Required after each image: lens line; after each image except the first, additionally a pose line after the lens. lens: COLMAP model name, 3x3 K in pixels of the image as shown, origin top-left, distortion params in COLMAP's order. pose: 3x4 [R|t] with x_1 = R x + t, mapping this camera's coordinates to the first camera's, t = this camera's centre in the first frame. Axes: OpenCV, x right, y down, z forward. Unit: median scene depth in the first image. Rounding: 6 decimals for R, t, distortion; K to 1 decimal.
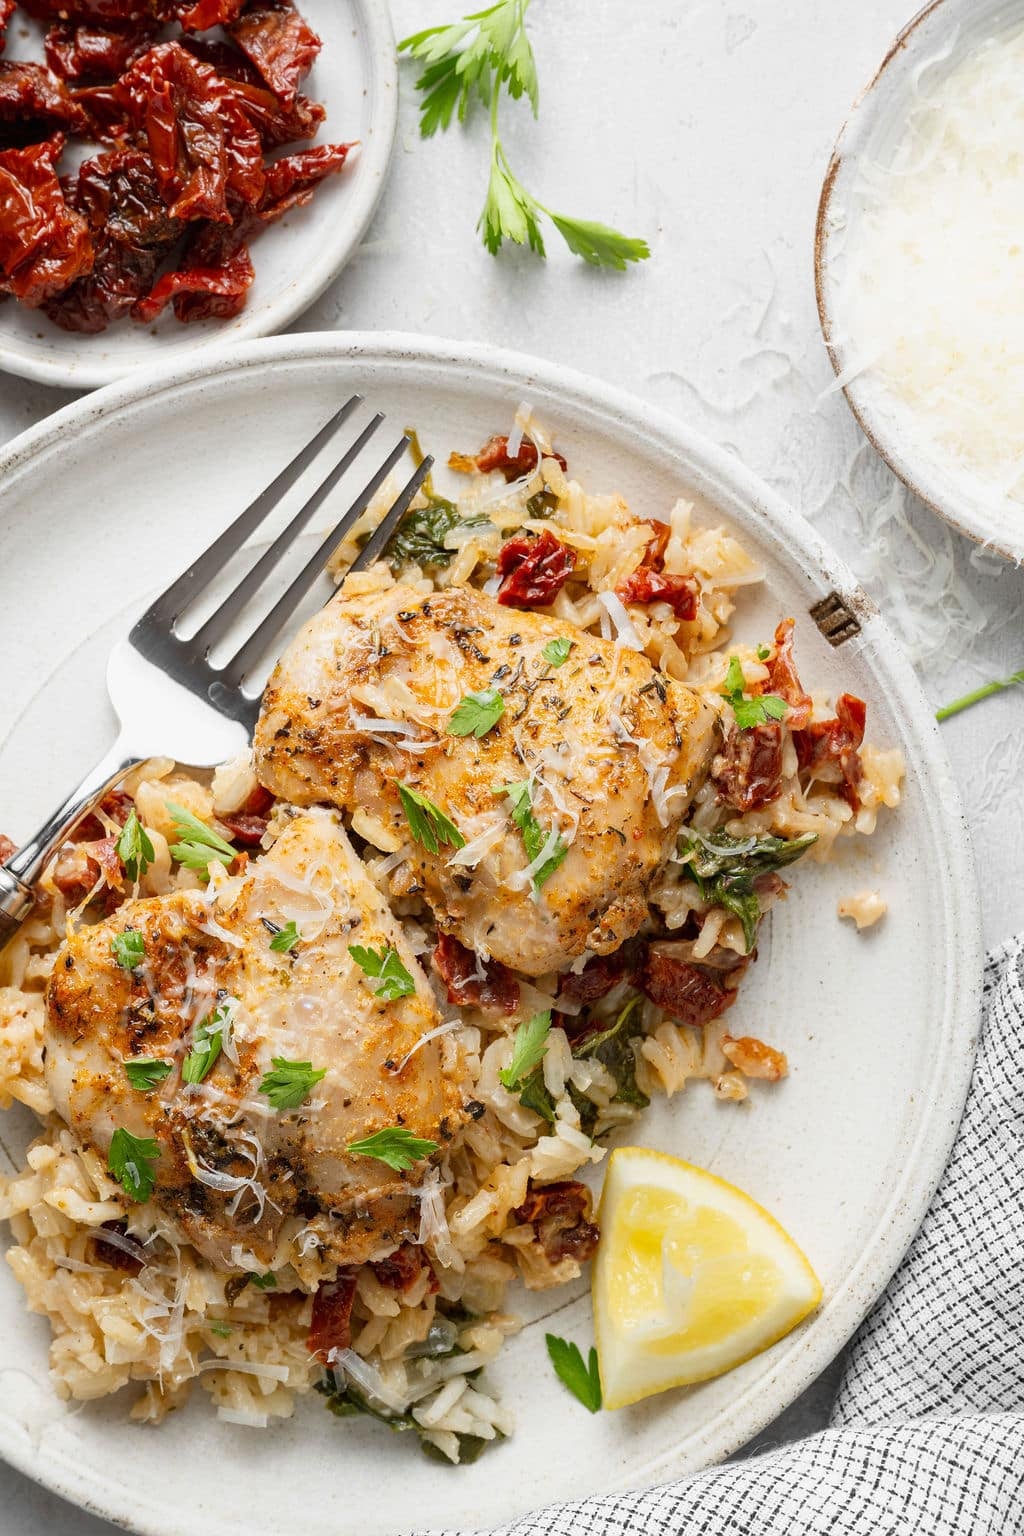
lens RADIAL K [[2861.2, 0, 506.7], [0, 2861.2, 767.7], [0, 0, 1]] dist [-0.039933, 0.000000]
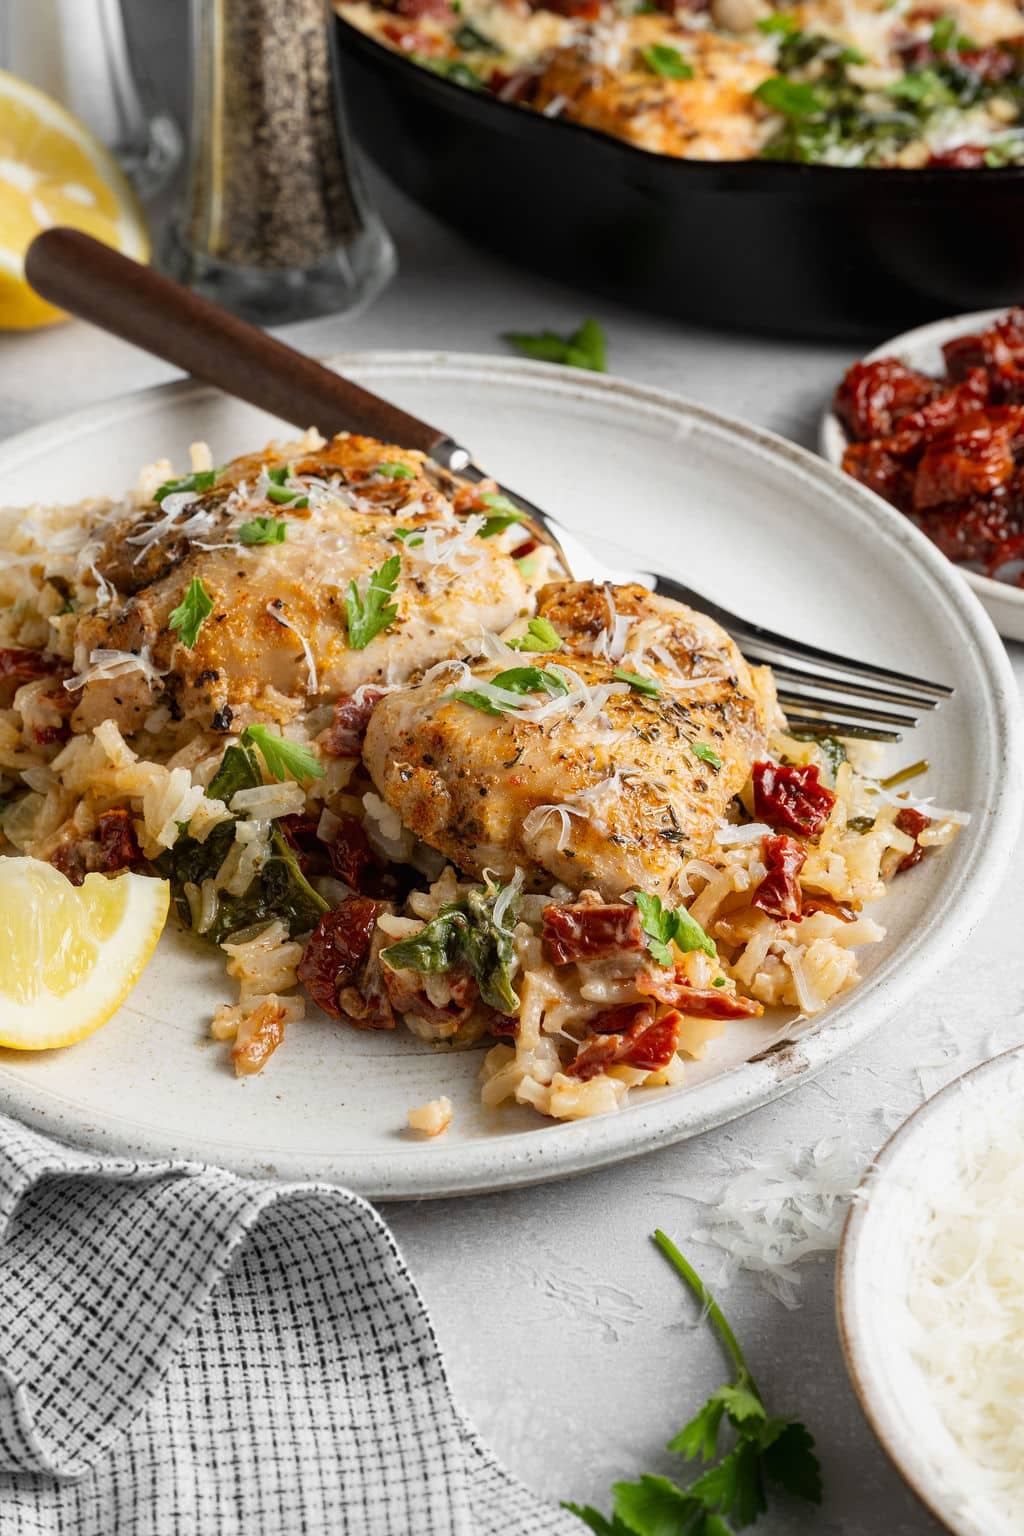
lens RADIAL K [[2861.2, 0, 511.9], [0, 2861.2, 777.0], [0, 0, 1]] dist [-0.039933, 0.000000]
pose [[0.018265, 0.689665, -0.723899, 0.693635], [-0.999829, 0.014668, -0.011253, 0.033996], [0.002857, 0.723980, 0.689815, 0.353082]]
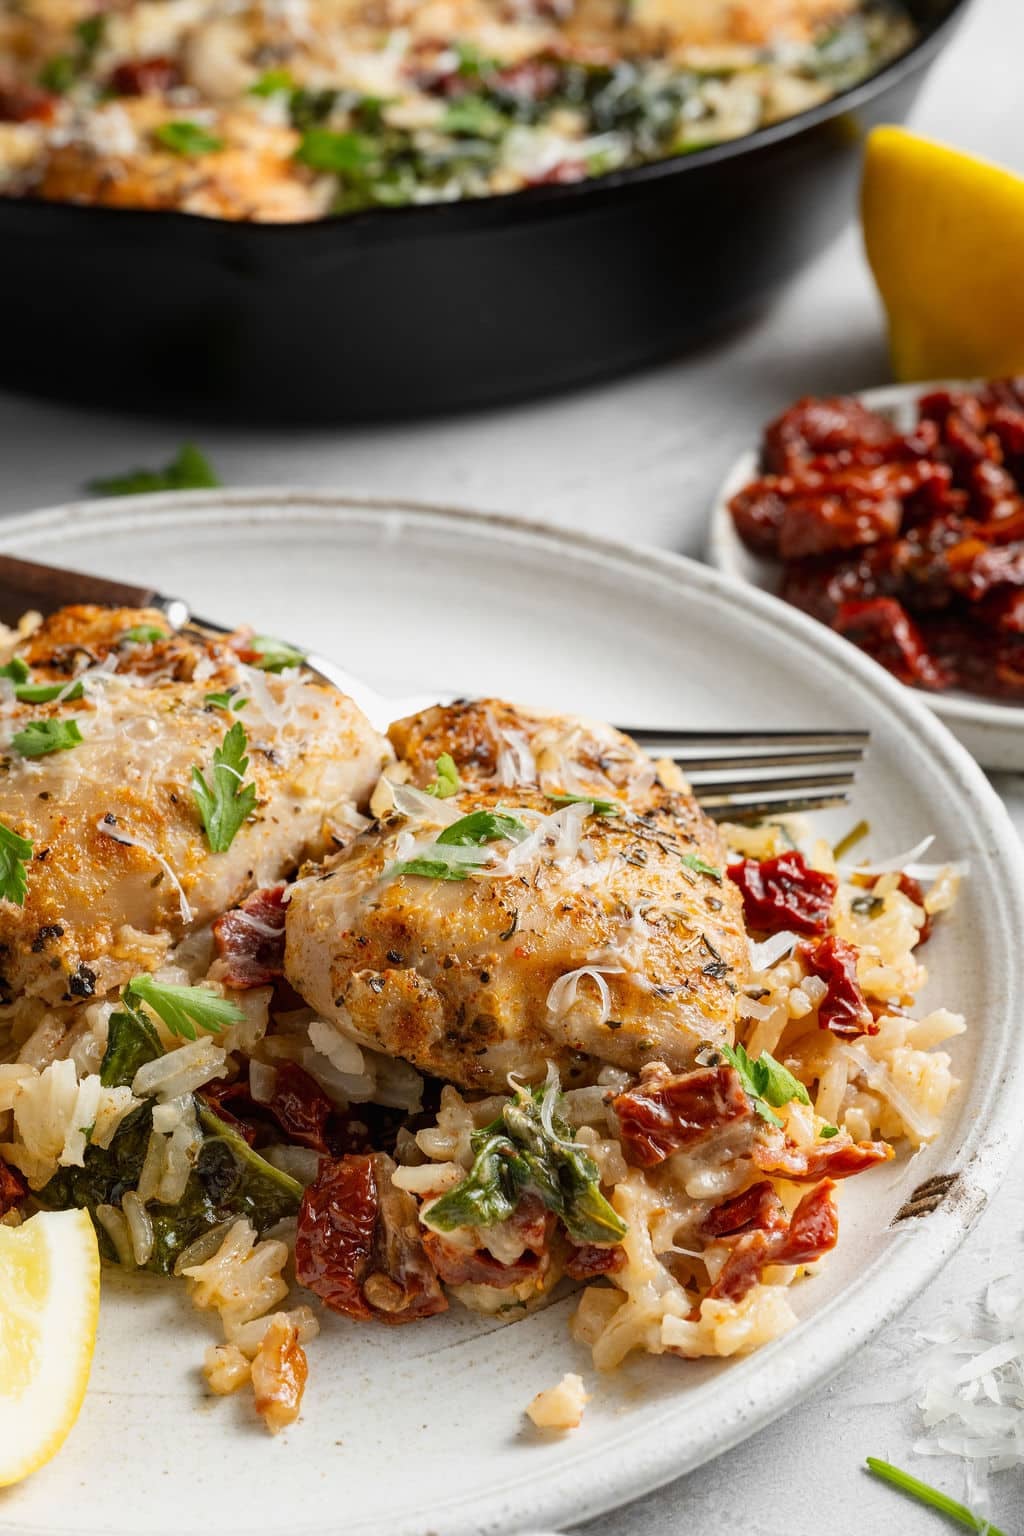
lens RADIAL K [[2861.2, 0, 510.6], [0, 2861.2, 769.7], [0, 0, 1]] dist [-0.039933, 0.000000]
pose [[0.397871, 0.583144, -0.708267, 0.510115], [-0.917437, 0.250464, -0.309156, 0.229352], [-0.002888, 0.772794, 0.634650, 0.497464]]
